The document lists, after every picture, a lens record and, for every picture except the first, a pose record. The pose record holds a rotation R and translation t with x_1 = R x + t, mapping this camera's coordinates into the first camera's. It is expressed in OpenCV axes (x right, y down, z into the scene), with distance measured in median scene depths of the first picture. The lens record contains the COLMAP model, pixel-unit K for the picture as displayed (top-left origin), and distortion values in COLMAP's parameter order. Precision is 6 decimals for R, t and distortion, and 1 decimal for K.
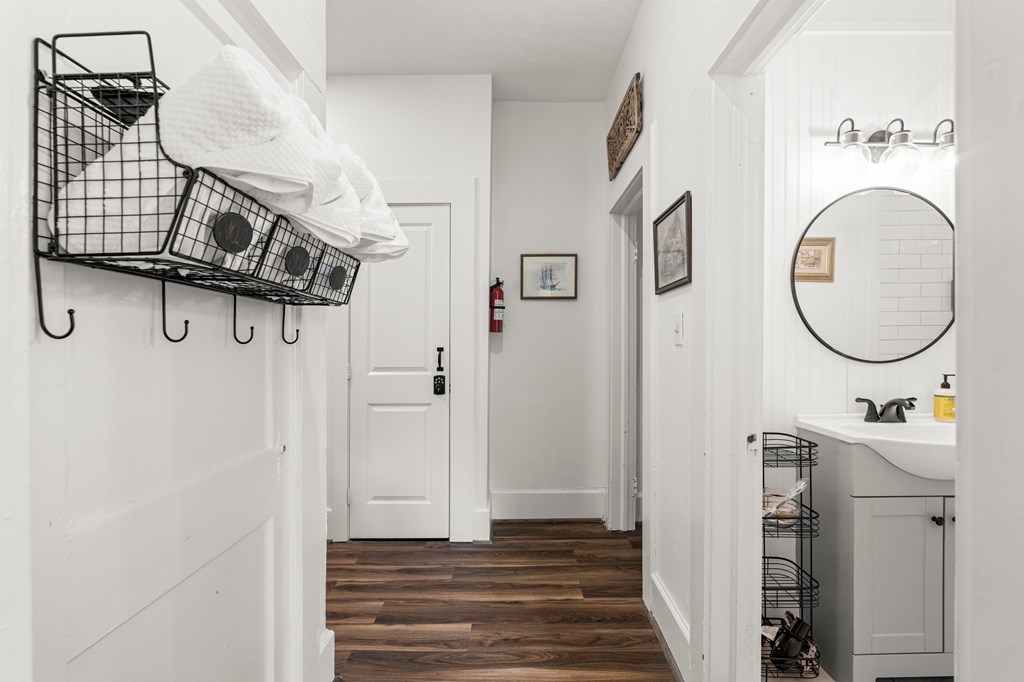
lens RADIAL K [[464.2, 0, 513.5], [0, 464.2, 343.2], [0, 0, 1]] dist [-0.003421, -0.000584]
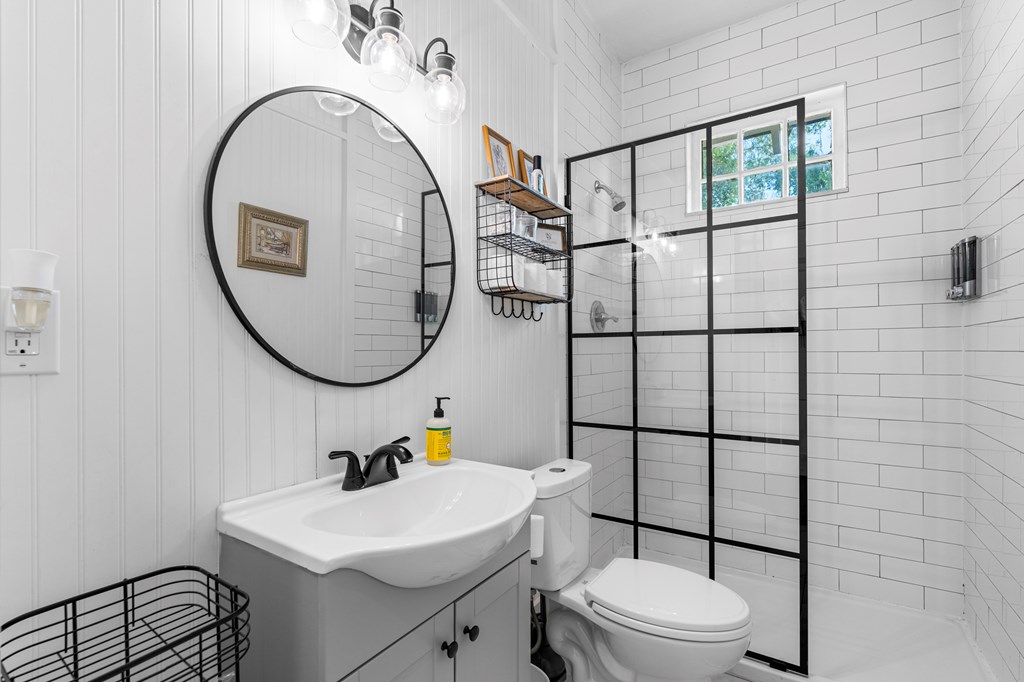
lens RADIAL K [[464.2, 0, 513.0], [0, 464.2, 356.1], [0, 0, 1]] dist [-0.003421, -0.000584]
pose [[0.538216, -0.002904, 0.842802, 0.388352], [0.010419, 0.999941, -0.003208, 0.006871], [-0.842742, 0.010508, 0.538215, 0.512189]]
